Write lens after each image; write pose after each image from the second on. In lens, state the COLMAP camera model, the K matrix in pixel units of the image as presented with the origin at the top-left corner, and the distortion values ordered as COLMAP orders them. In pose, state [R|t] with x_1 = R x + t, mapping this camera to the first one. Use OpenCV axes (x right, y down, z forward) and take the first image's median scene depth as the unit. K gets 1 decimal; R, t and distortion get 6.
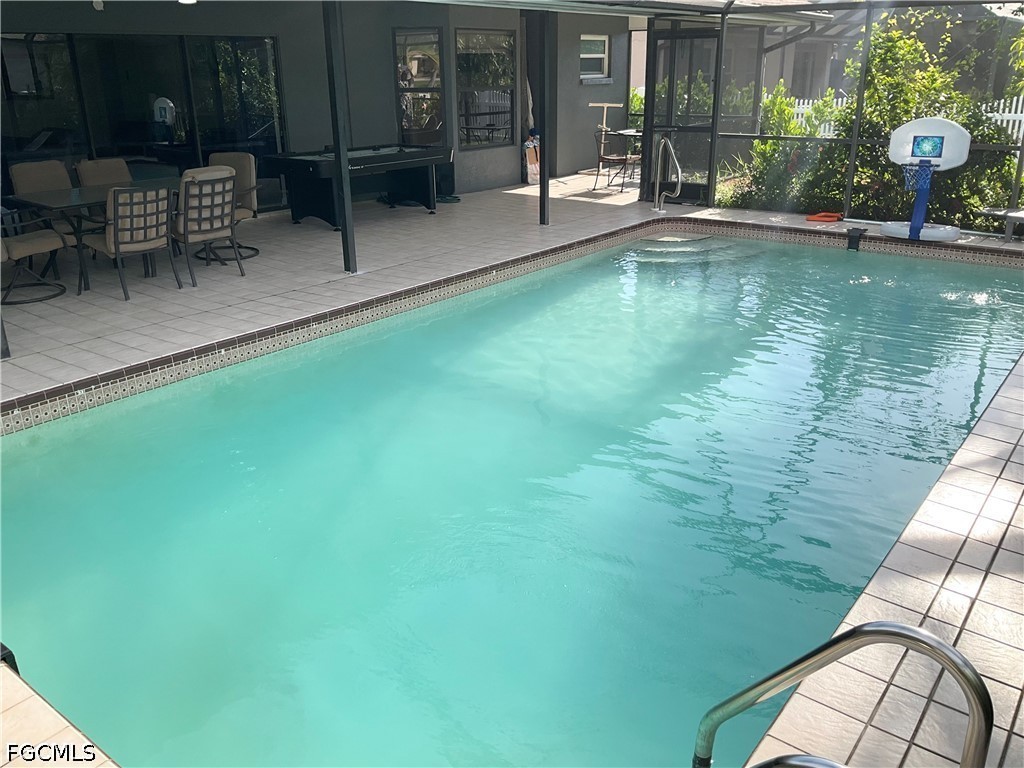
lens RADIAL K [[849.6, 0, 513.5], [0, 849.6, 382.2], [0, 0, 1]] dist [0.090550, -0.175674]
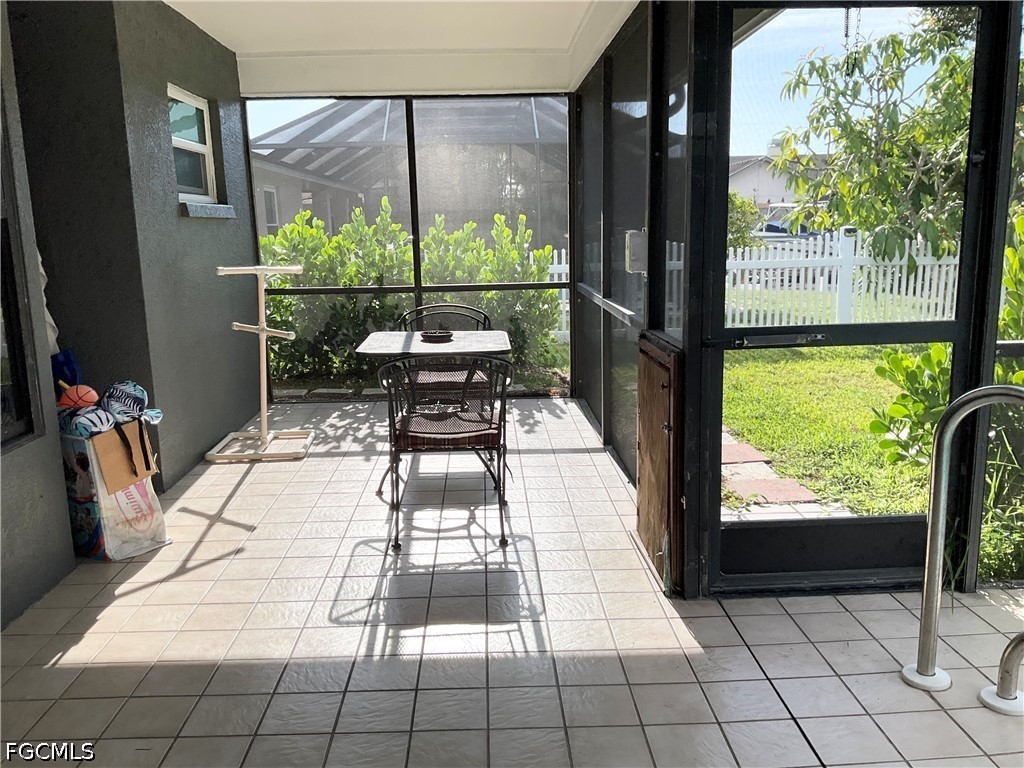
lens RADIAL K [[849.6, 0, 511.2], [0, 849.6, 384.2], [0, 0, 1]] dist [0.090550, -0.175674]
pose [[0.762701, -0.125624, 0.634433, -0.049001], [0.234200, 0.968026, -0.089871, -0.226725], [-0.602857, 0.217129, 0.767736, 0.689302]]
